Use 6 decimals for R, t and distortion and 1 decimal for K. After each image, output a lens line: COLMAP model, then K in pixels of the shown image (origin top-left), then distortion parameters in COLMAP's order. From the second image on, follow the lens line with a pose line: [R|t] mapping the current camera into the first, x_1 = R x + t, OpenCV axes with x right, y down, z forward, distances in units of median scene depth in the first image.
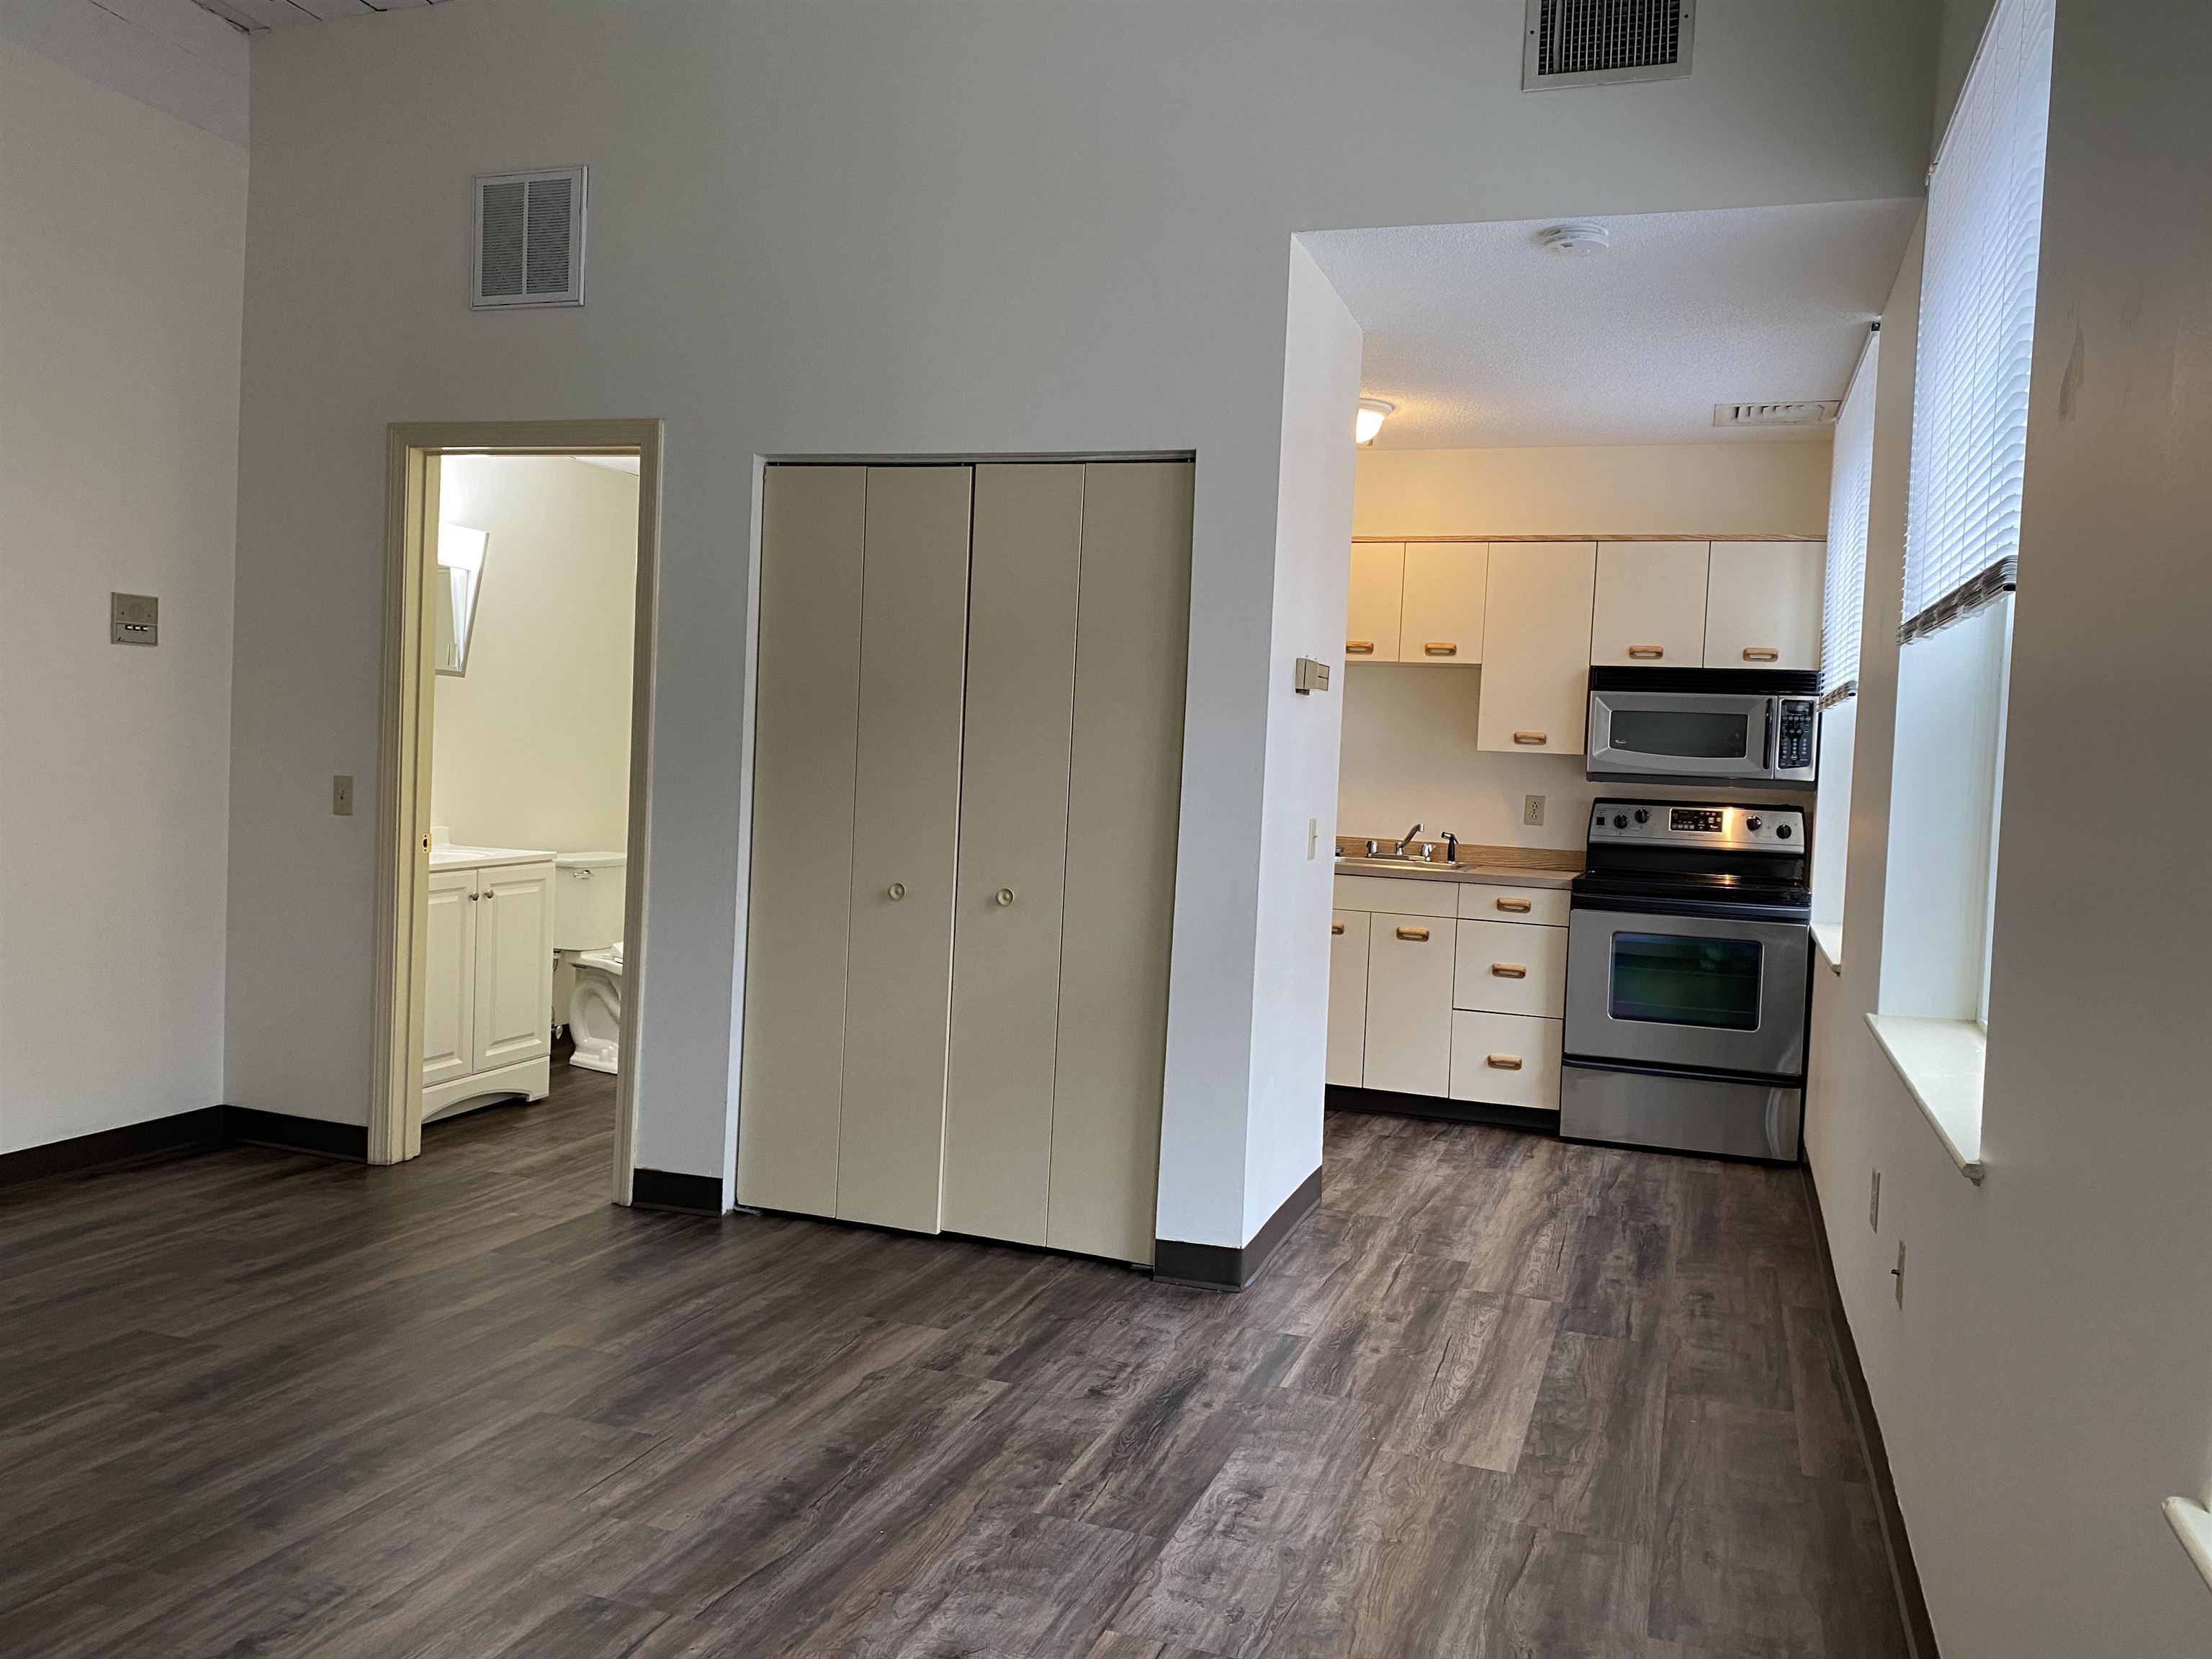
lens RADIAL K [[1697.1, 0, 1129.9], [0, 1697.1, 815.4], [0, 0, 1]] dist [0.014338, -0.005997]
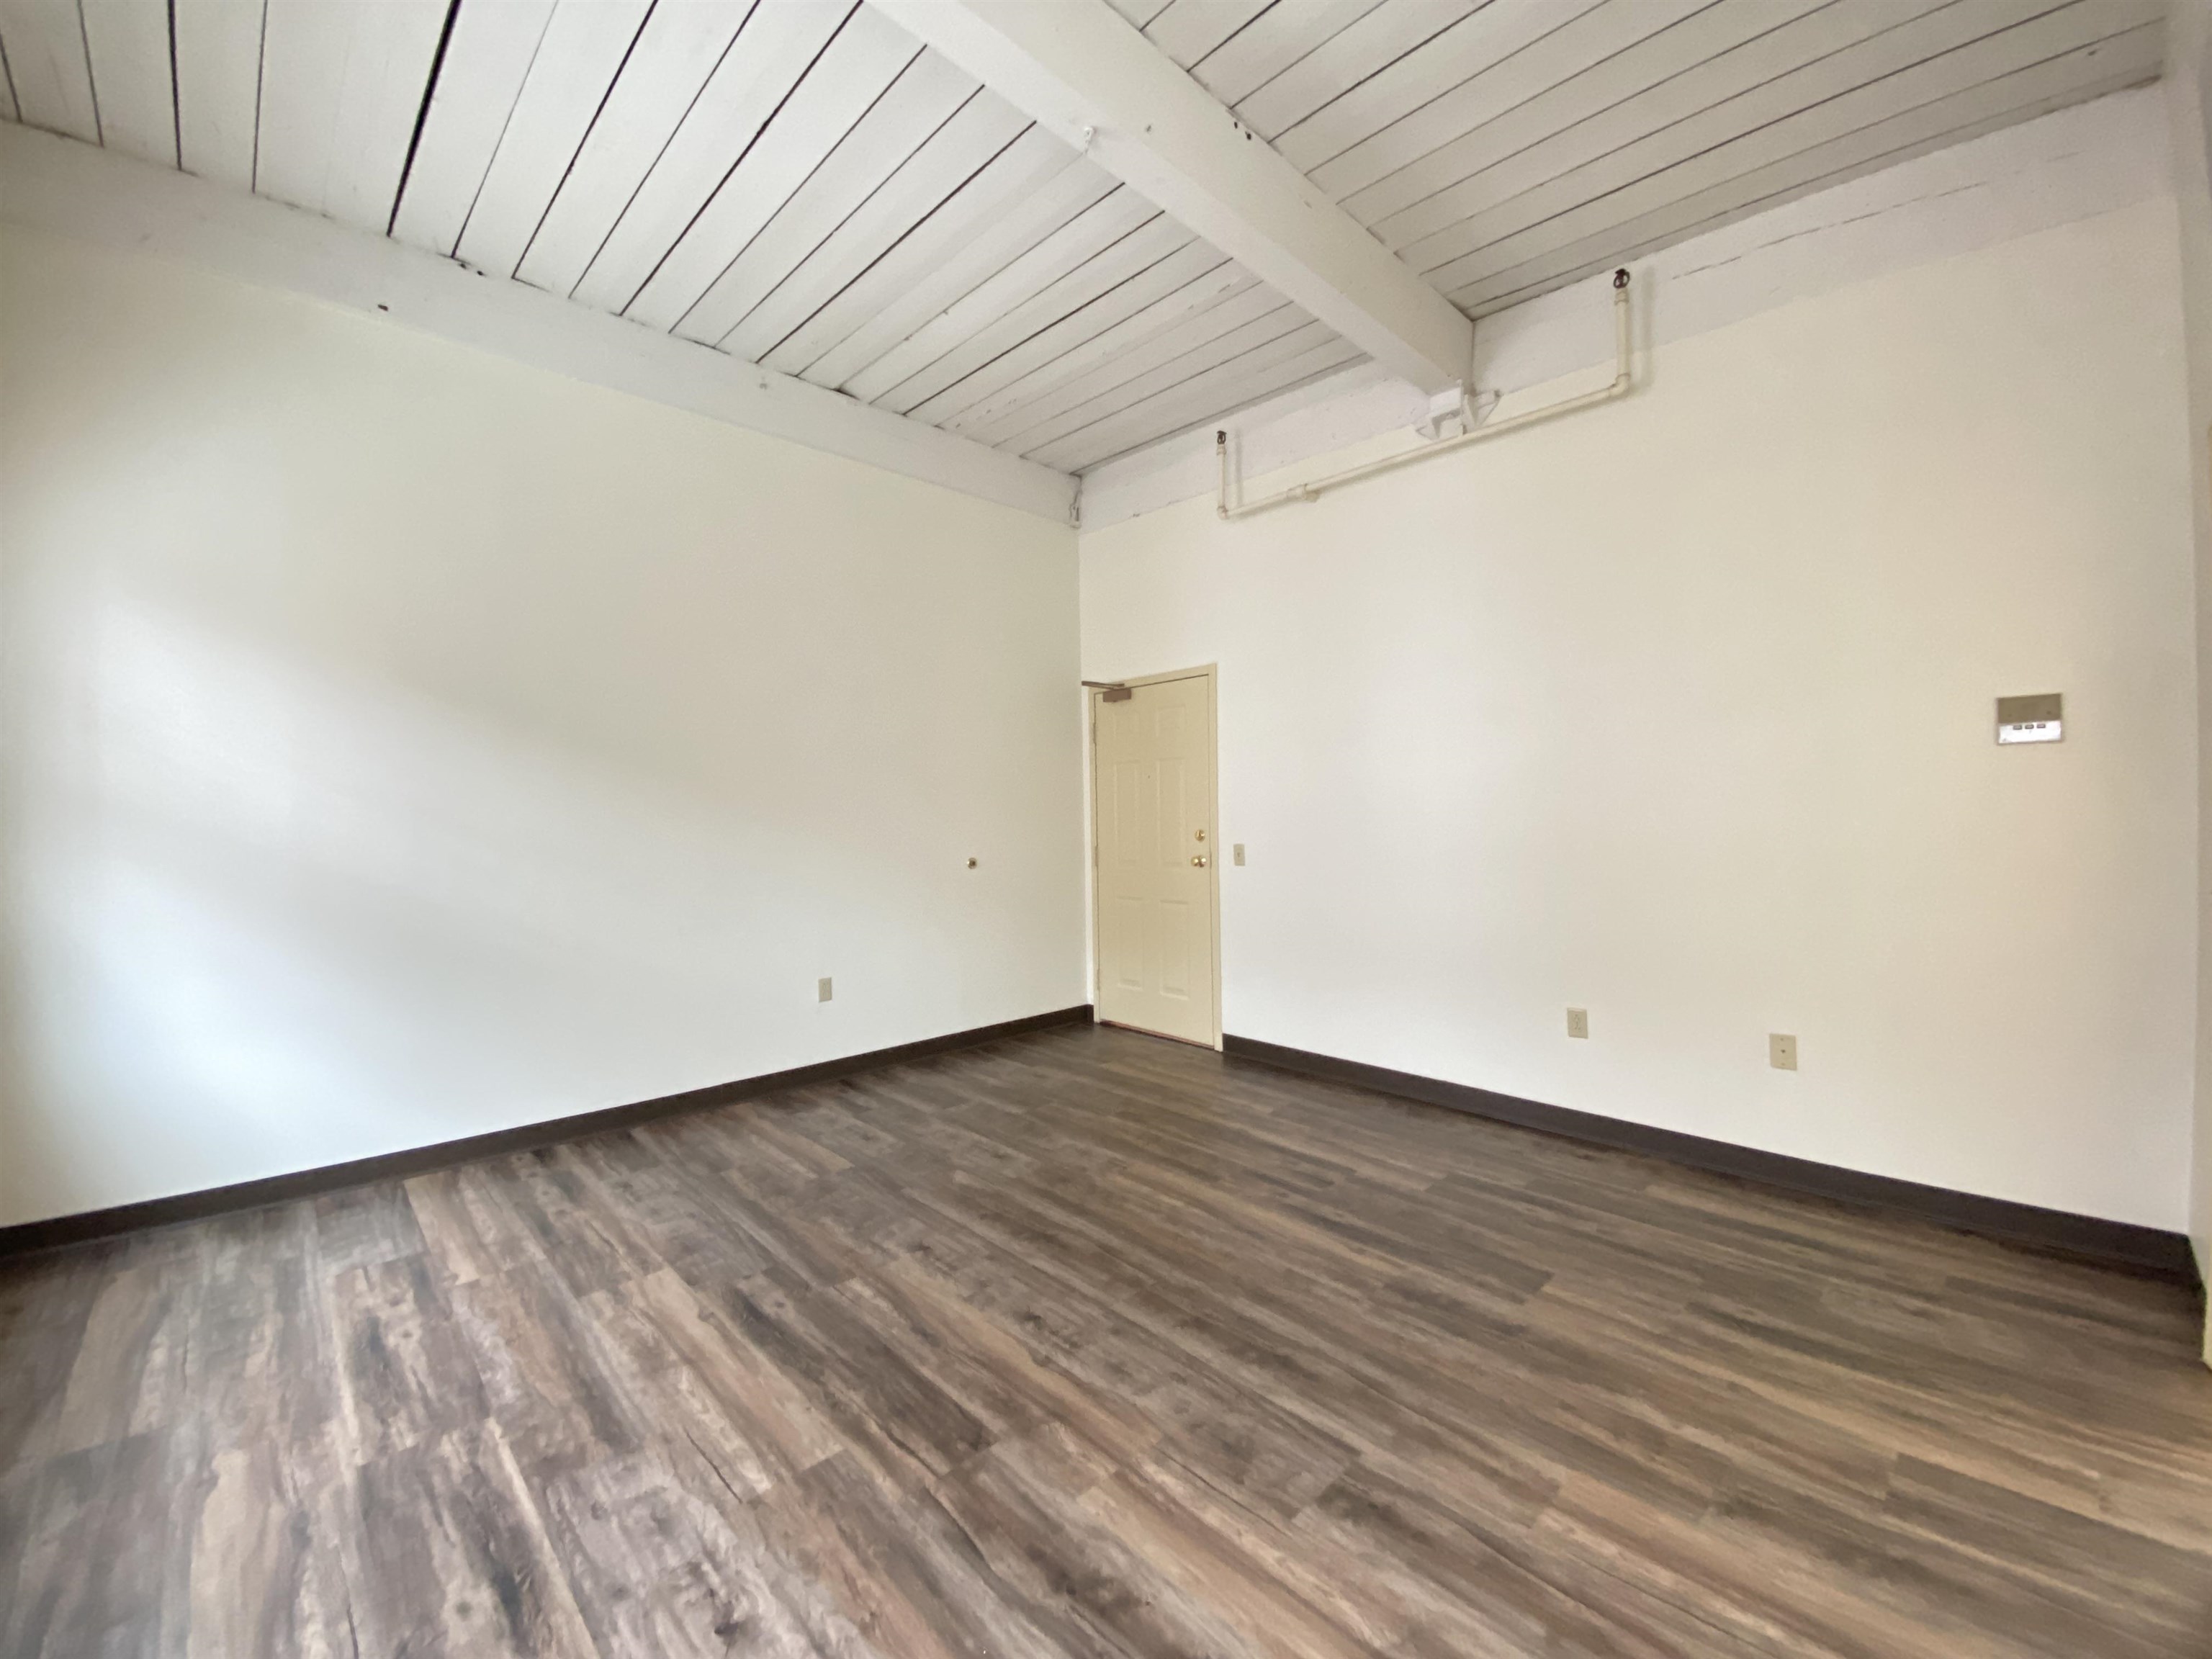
lens RADIAL K [[894.0, 0, 1095.2], [0, 894.0, 823.2], [0, 0, 1]] dist [0.019535, -0.019885]
pose [[-0.468668, -0.027405, -0.882949, 0.196046], [-0.040555, 0.999132, -0.009485, -0.026587], [0.882443, 0.031363, -0.469373, 0.897924]]
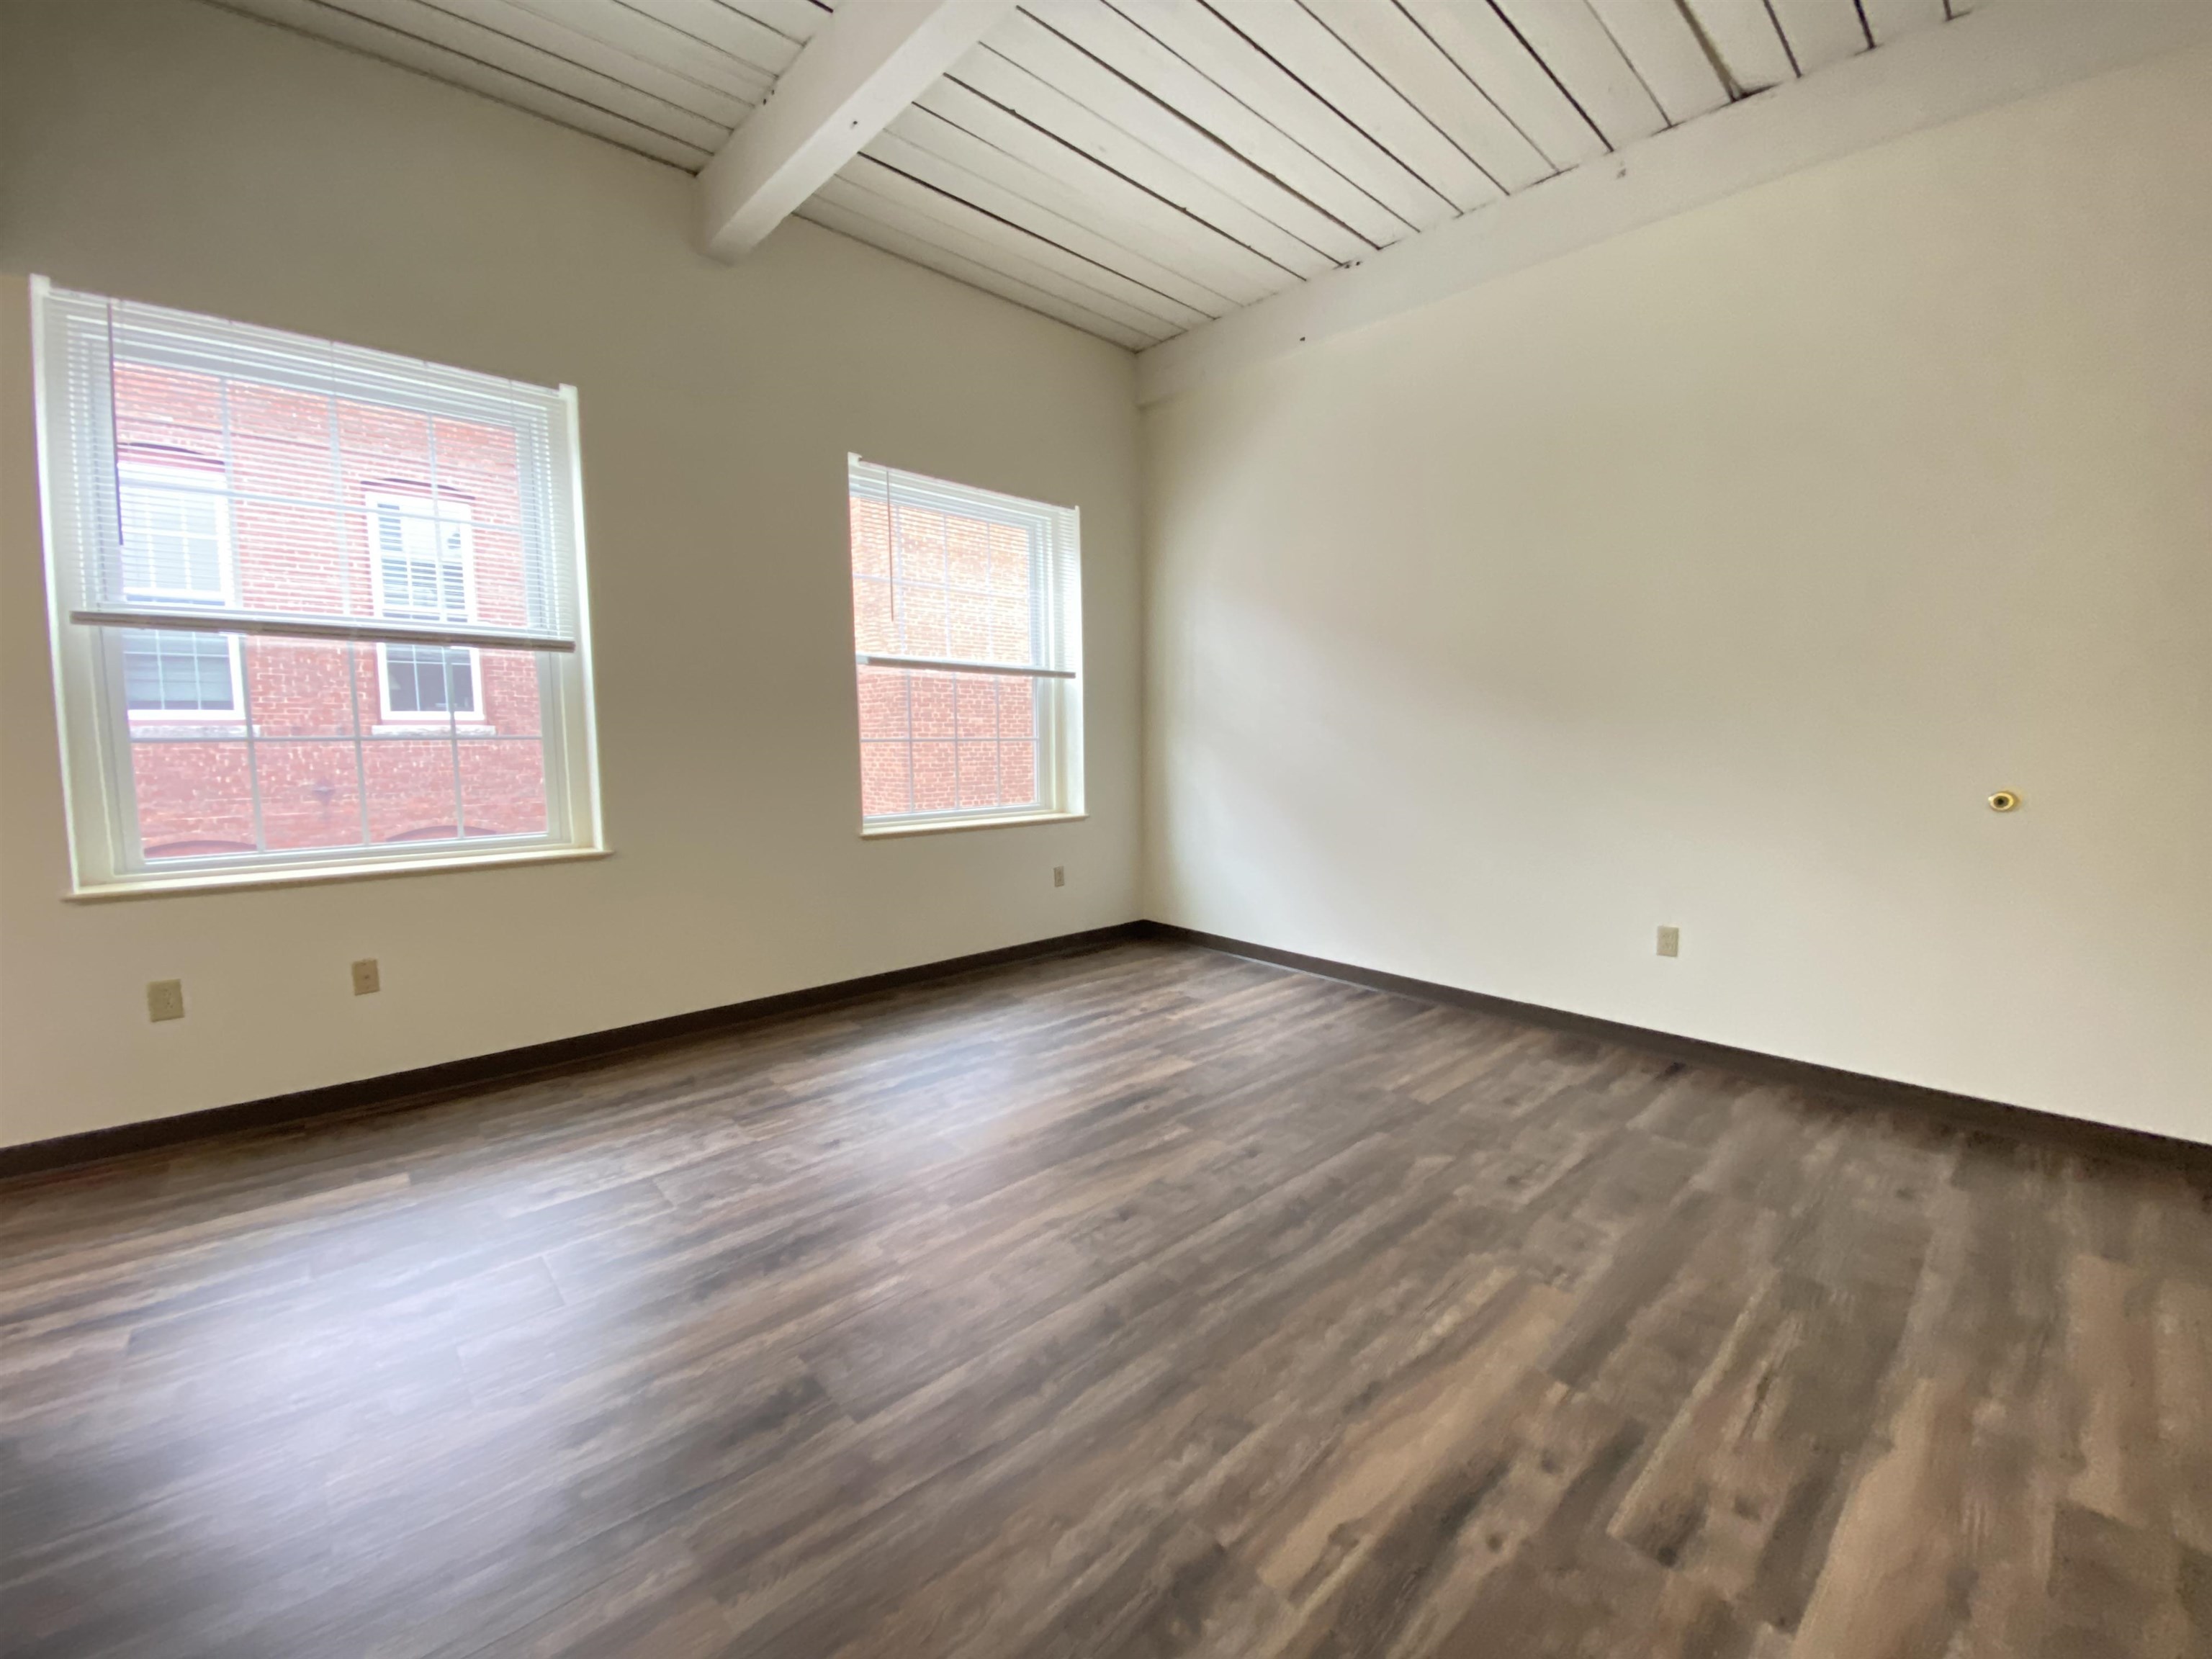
lens RADIAL K [[894.0, 0, 1095.2], [0, 894.0, 823.2], [0, 0, 1]] dist [0.019535, -0.019885]
pose [[-0.874983, -0.085655, 0.476517, -0.551927], [-0.013571, 0.988178, 0.152707, -0.053034], [-0.483964, 0.127149, -0.865801, 1.083515]]
